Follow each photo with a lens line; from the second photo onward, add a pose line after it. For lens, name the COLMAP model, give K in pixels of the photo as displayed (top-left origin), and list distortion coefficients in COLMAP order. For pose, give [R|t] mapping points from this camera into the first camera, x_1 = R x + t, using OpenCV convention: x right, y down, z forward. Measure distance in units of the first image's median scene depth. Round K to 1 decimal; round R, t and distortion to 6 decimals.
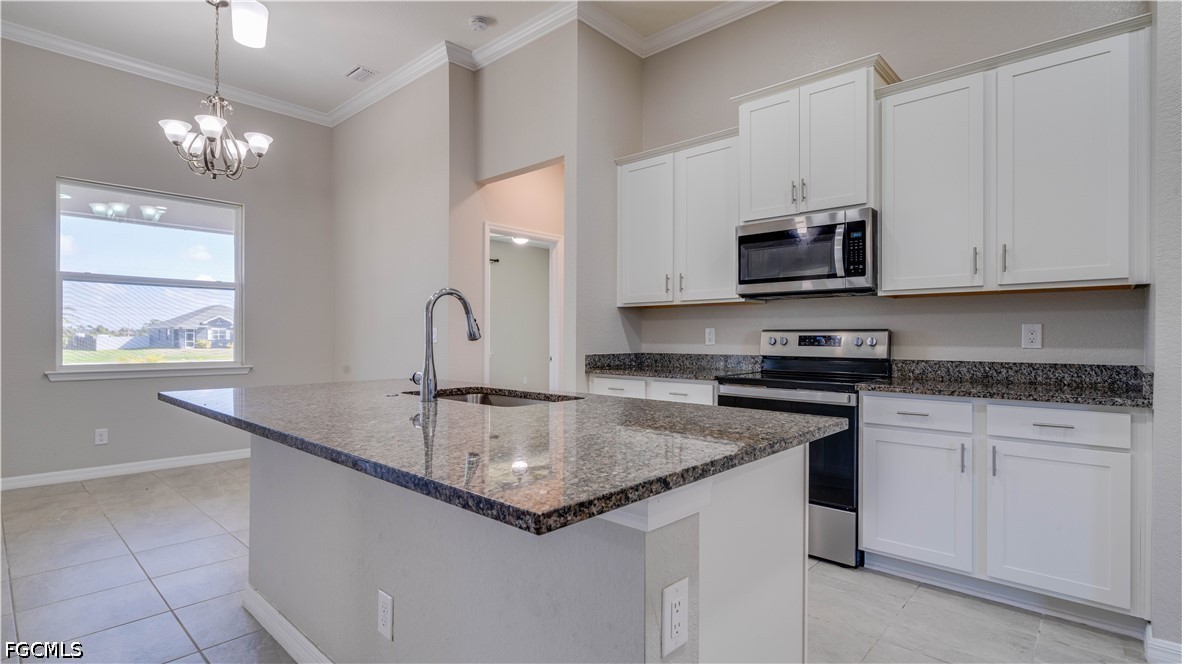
lens RADIAL K [[548.0, 0, 598.6], [0, 548.0, 330.7], [0, 0, 1]] dist [-0.008391, -0.000414]
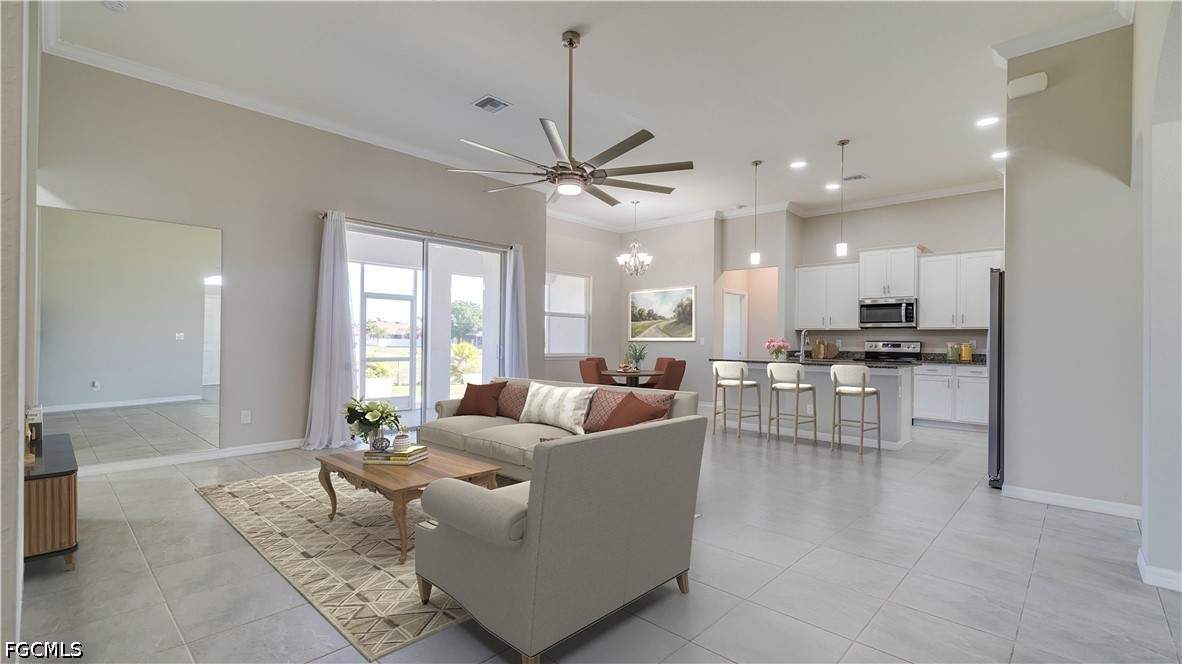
lens RADIAL K [[535.2, 0, 578.5], [0, 535.2, 337.3], [0, 0, 1]] dist [-0.004681, -0.000123]
pose [[0.999928, 0.009267, -0.007576, -1.047143], [-0.009271, 0.999957, -0.000544, -0.005986], [0.007570, 0.000614, 0.999971, -1.518237]]
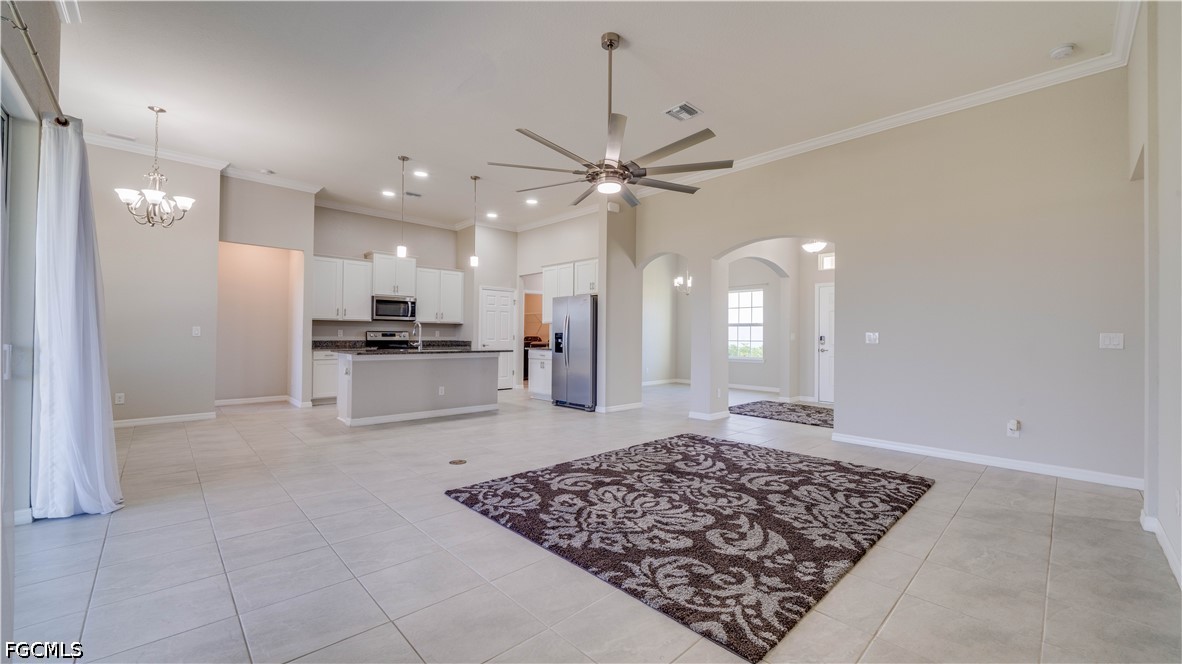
lens RADIAL K [[465.4, 0, 599.7], [0, 465.4, 333.1], [0, 0, 1]] dist [0.002148, 0.000297]
pose [[0.066099, -0.000234, 0.997813, -2.152538], [-0.021084, 0.999776, 0.001631, -0.022421], [-0.997590, -0.021146, 0.066079, -0.364912]]
